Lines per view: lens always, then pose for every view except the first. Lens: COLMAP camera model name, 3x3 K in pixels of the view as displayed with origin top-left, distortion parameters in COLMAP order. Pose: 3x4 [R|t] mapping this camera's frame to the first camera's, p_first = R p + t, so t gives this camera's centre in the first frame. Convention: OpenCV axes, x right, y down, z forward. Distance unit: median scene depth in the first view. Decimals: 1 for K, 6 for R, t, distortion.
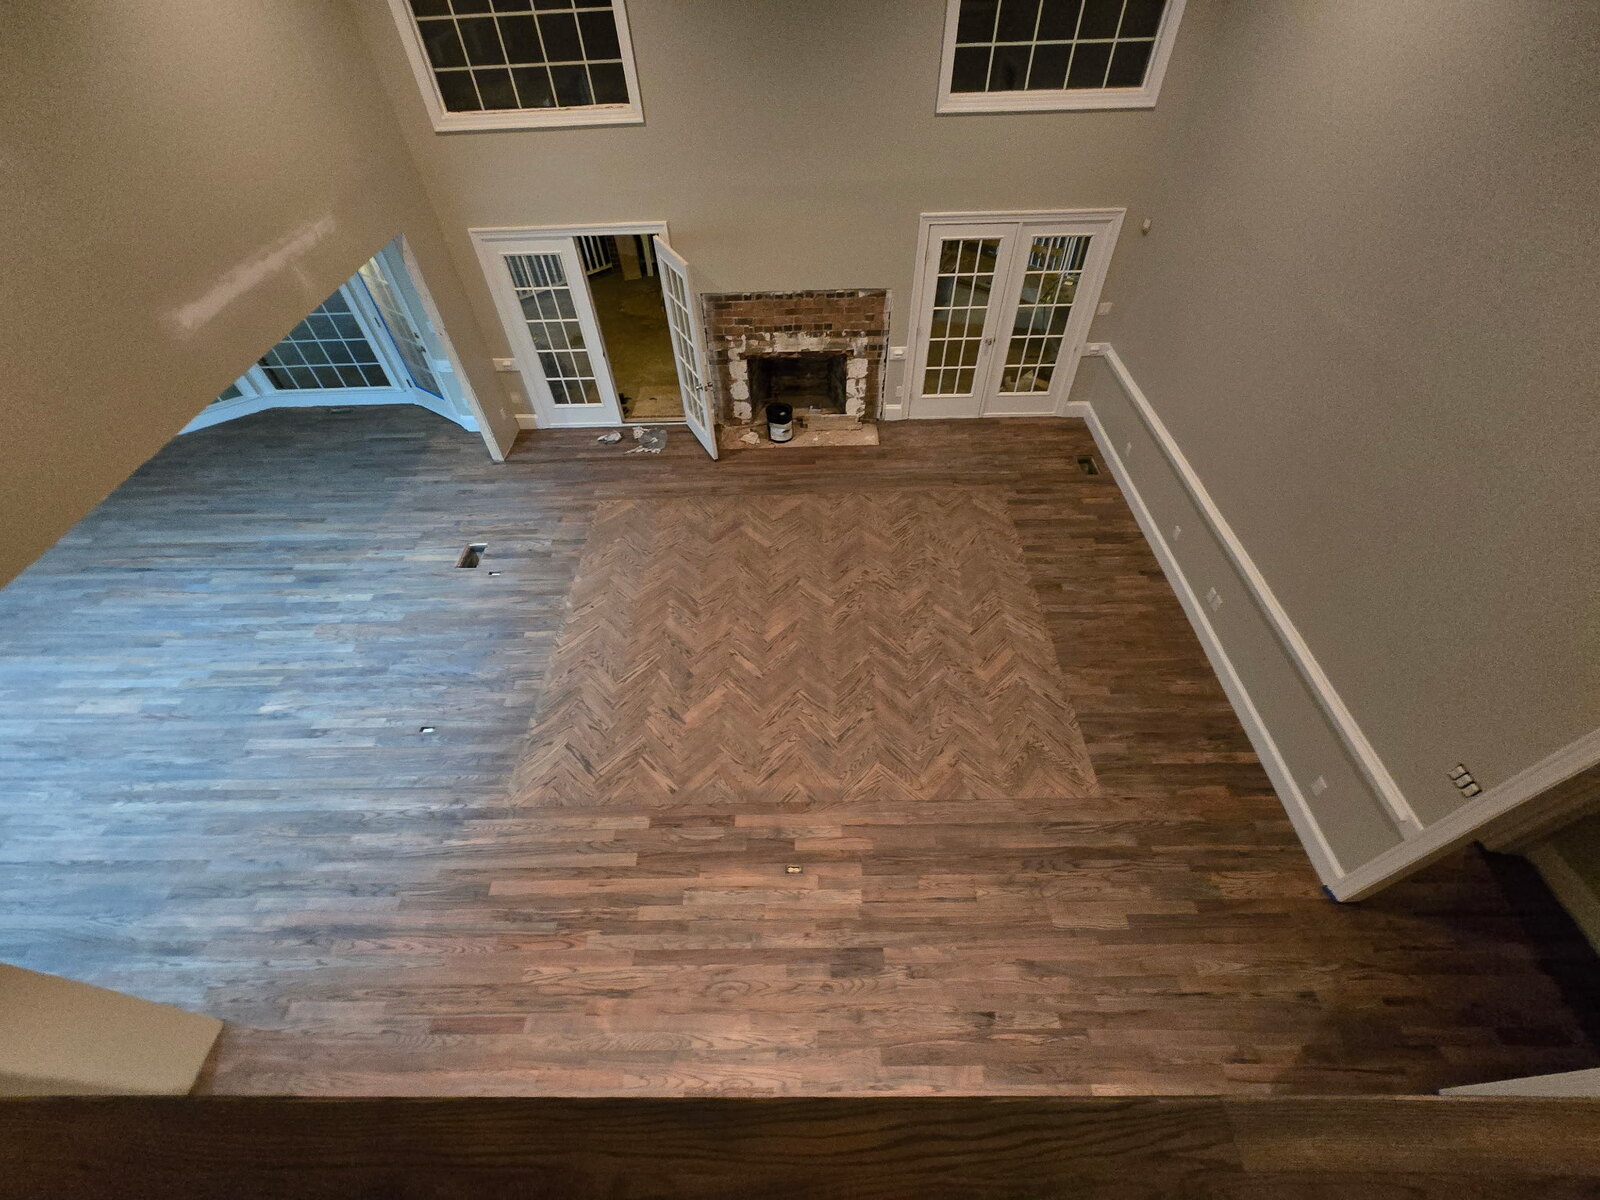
lens RADIAL K [[641.1, 0, 800.0], [0, 641.1, 600.0], [0, 0, 1]] dist [0.002651, -0.000188]
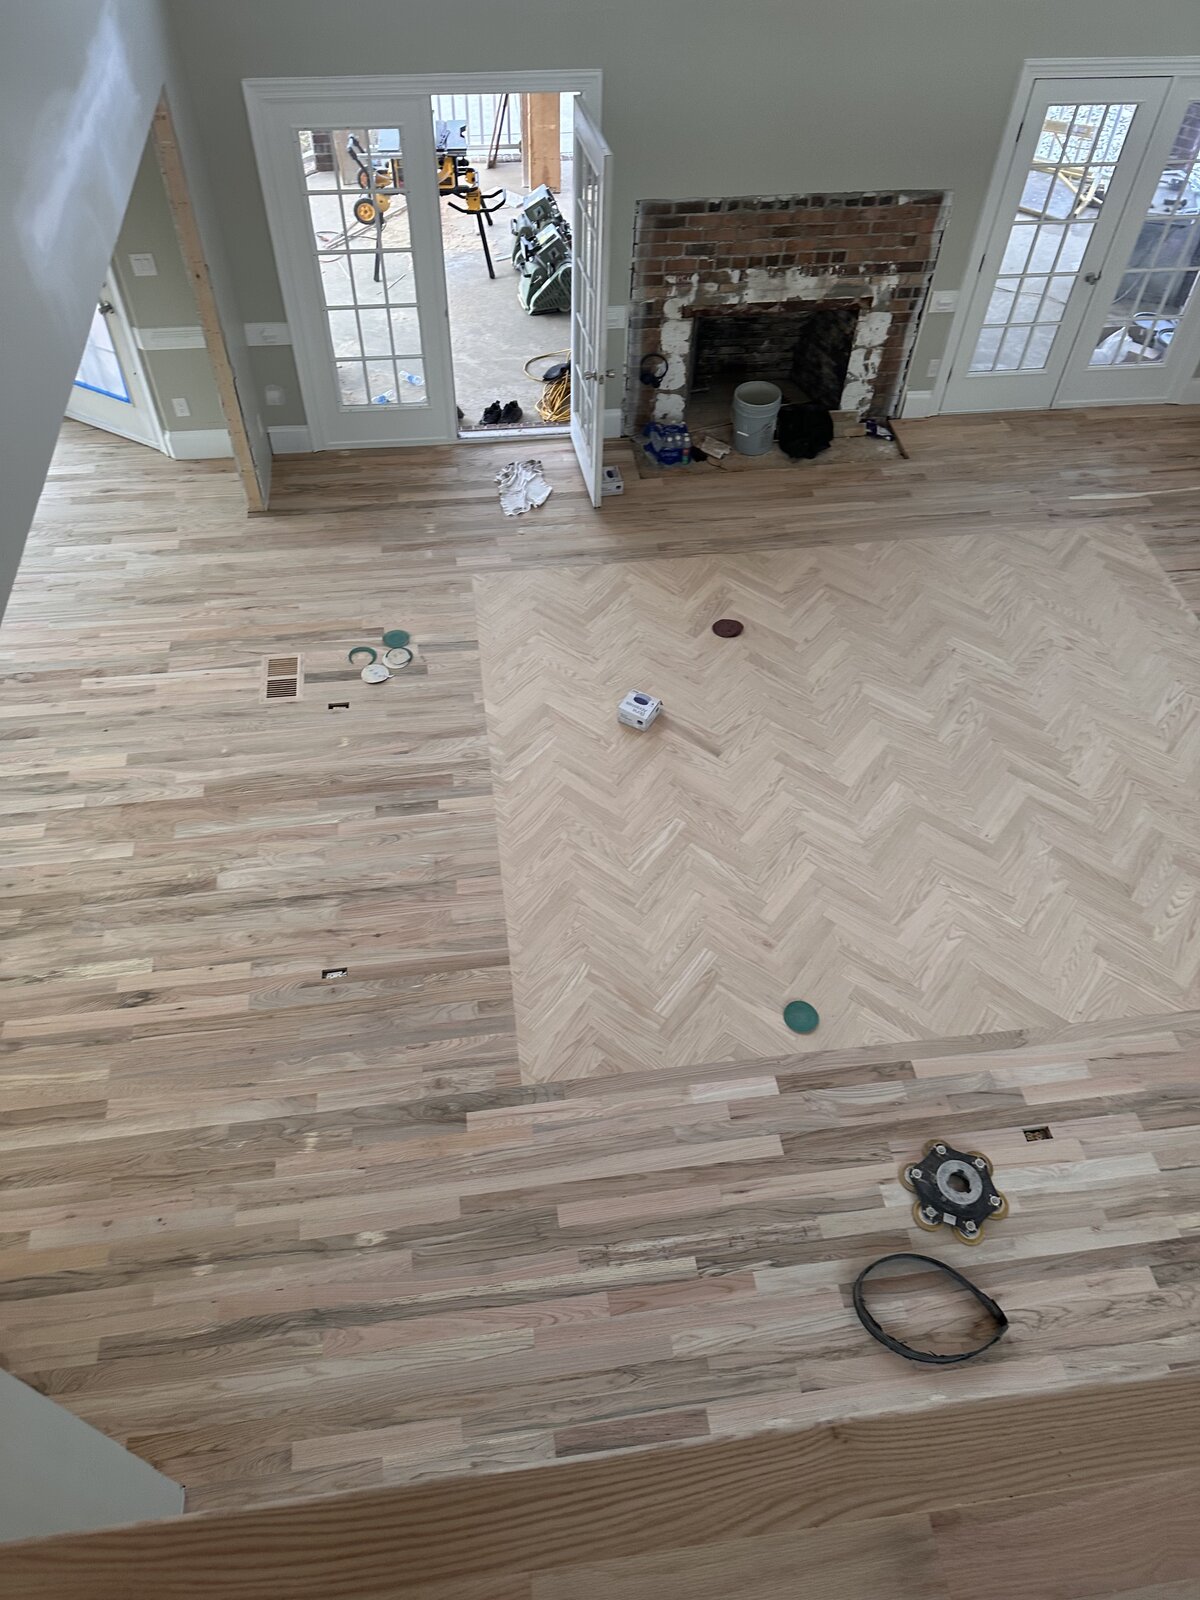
lens RADIAL K [[1119.8, 0, 600.0], [0, 1119.8, 800.0], [0, 0, 1]] dist [0.027702, -0.018737]
pose [[0.989813, -0.070047, 0.123951, -0.342247], [0.066393, 0.997235, 0.033373, 0.022159], [-0.125946, -0.024803, 0.991727, -0.011310]]
